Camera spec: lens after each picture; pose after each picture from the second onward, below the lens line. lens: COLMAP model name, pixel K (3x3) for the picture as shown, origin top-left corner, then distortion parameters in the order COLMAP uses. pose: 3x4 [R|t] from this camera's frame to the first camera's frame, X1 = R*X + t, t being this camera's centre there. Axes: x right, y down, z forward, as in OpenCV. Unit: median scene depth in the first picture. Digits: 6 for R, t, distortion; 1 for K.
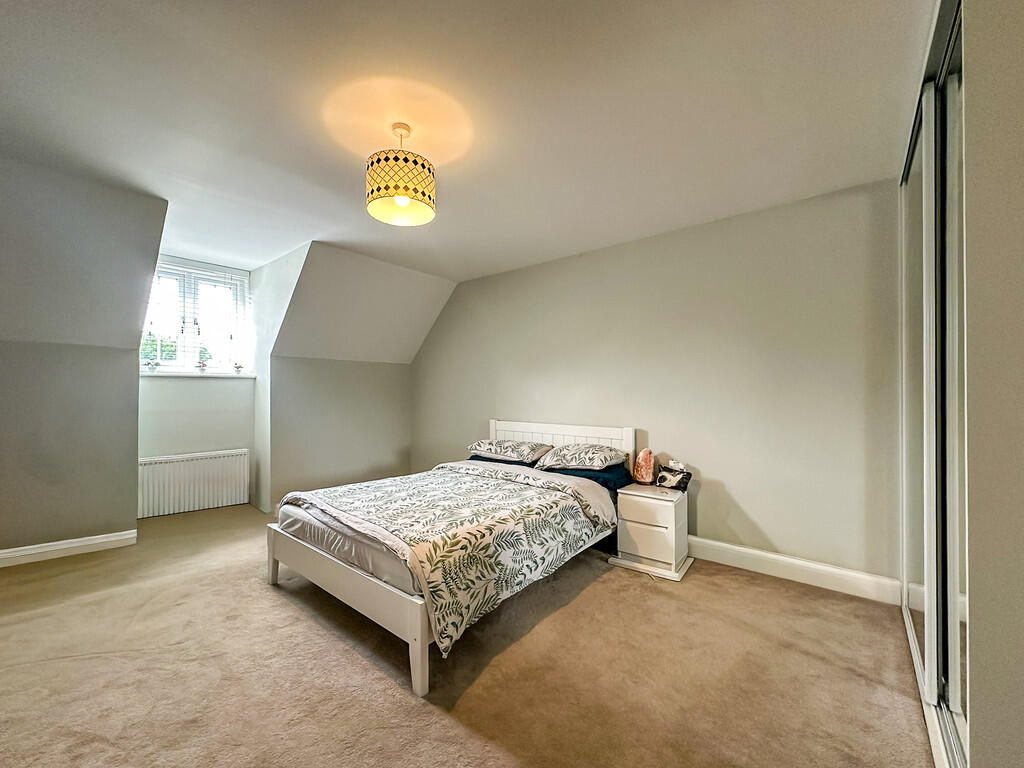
lens RADIAL K [[420.0, 0, 514.5], [0, 420.0, 387.6], [0, 0, 1]] dist [0.000706, -0.000180]
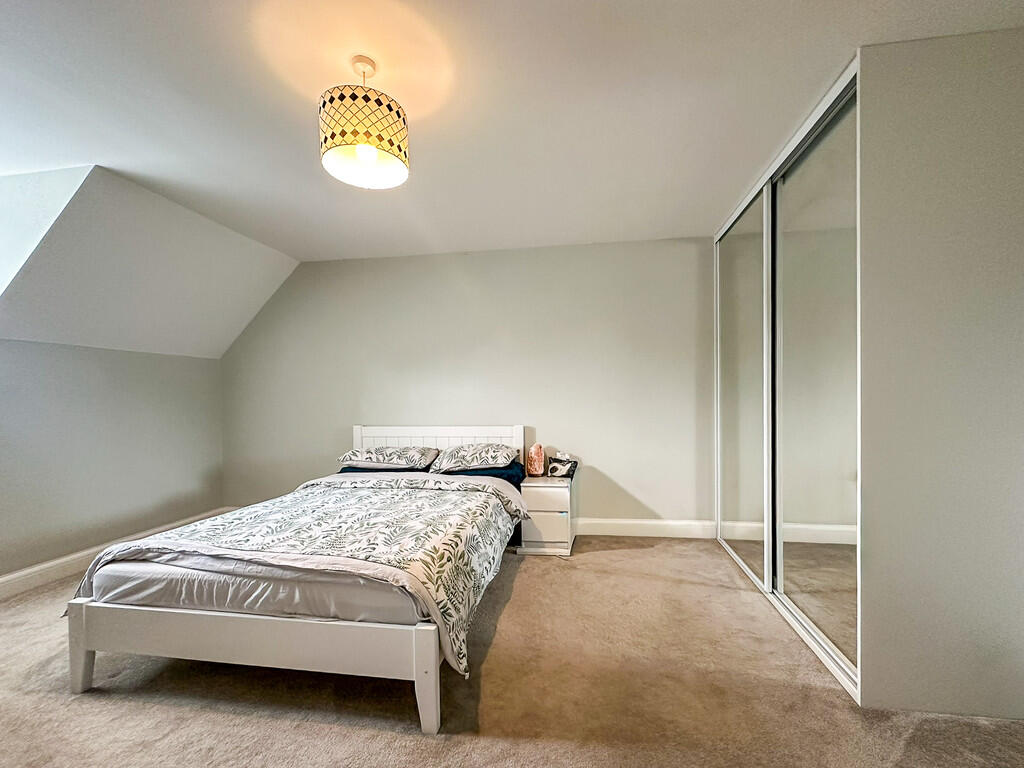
lens RADIAL K [[421.3, 0, 533.7], [0, 421.3, 397.9], [0, 0, 1]] dist [-0.000457, 0.000011]
pose [[0.852289, -0.013304, 0.522903, -0.325882], [0.006548, 0.999870, 0.014767, 0.013545], [-0.523031, -0.009162, 0.852264, 0.095636]]
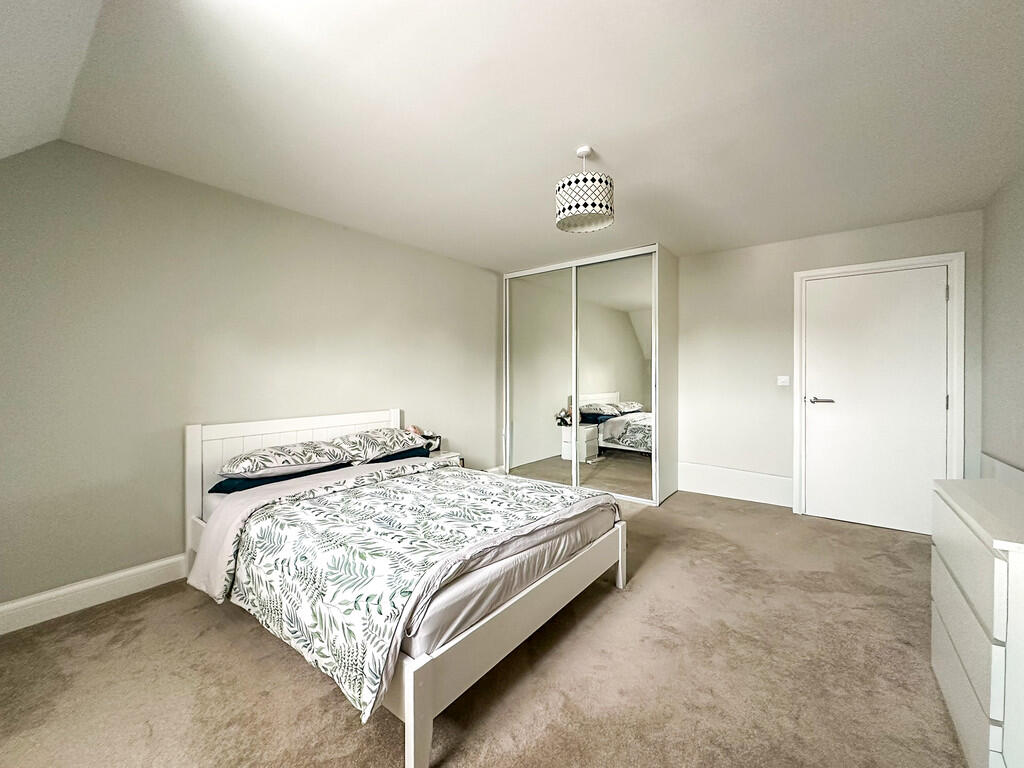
lens RADIAL K [[412.2, 0, 515.8], [0, 412.2, 371.9], [0, 0, 1]] dist [0.002060, 0.000251]
pose [[-0.036286, 0.006526, 0.999320, -1.076014], [-0.008667, 0.999939, -0.006845, 0.003044], [-0.999304, -0.008910, -0.036227, 0.938477]]
